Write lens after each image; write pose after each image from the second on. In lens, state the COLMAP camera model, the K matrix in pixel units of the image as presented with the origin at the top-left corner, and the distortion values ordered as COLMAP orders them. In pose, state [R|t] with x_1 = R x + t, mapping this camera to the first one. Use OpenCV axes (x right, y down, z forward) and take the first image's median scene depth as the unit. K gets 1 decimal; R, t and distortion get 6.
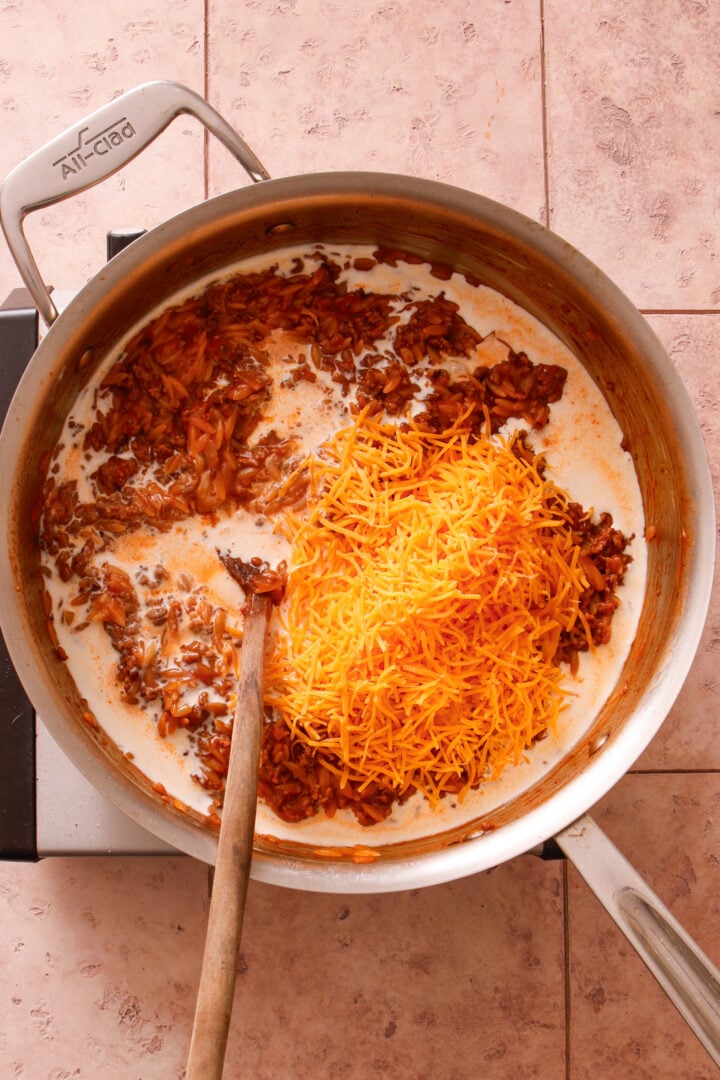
lens RADIAL K [[3578.2, 0, 359.4], [0, 3578.2, 537.0], [0, 0, 1]] dist [-0.023449, -1.176056]
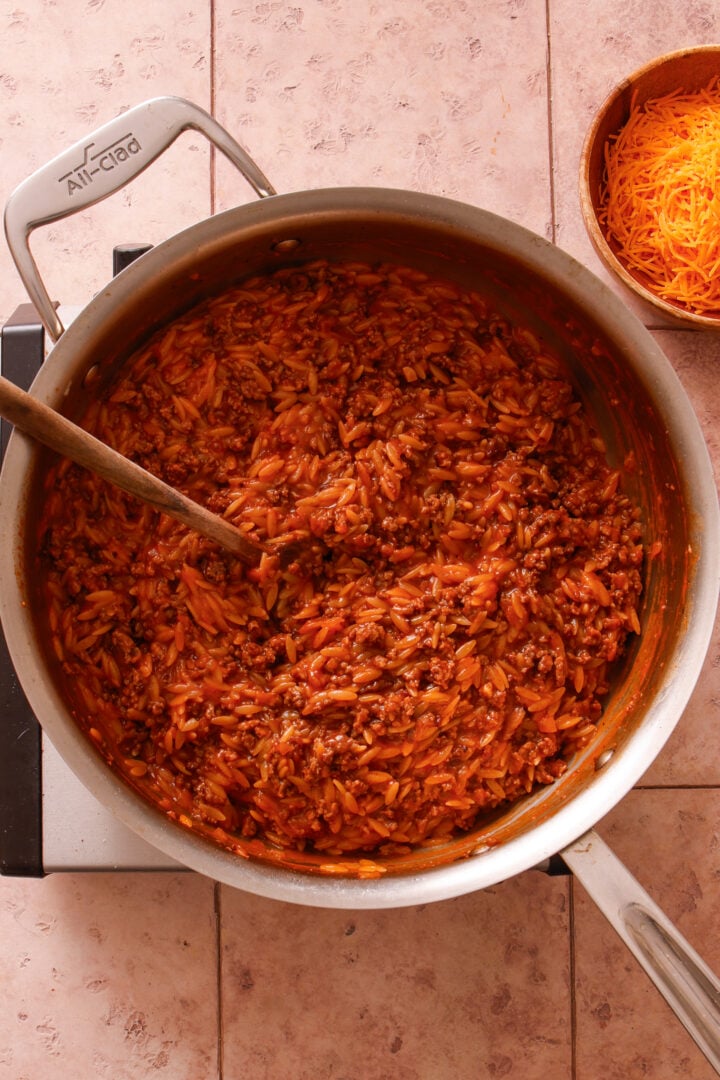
lens RADIAL K [[4061.3, 0, 360.0], [0, 4061.3, 540.0], [0, 0, 1]] dist [-0.054639, 0.854810]
pose [[0.999985, 0.000232, -0.005383, 0.005010], [-0.000263, 0.999984, -0.005698, 0.003125], [0.005382, 0.005700, 0.999969, -0.142883]]
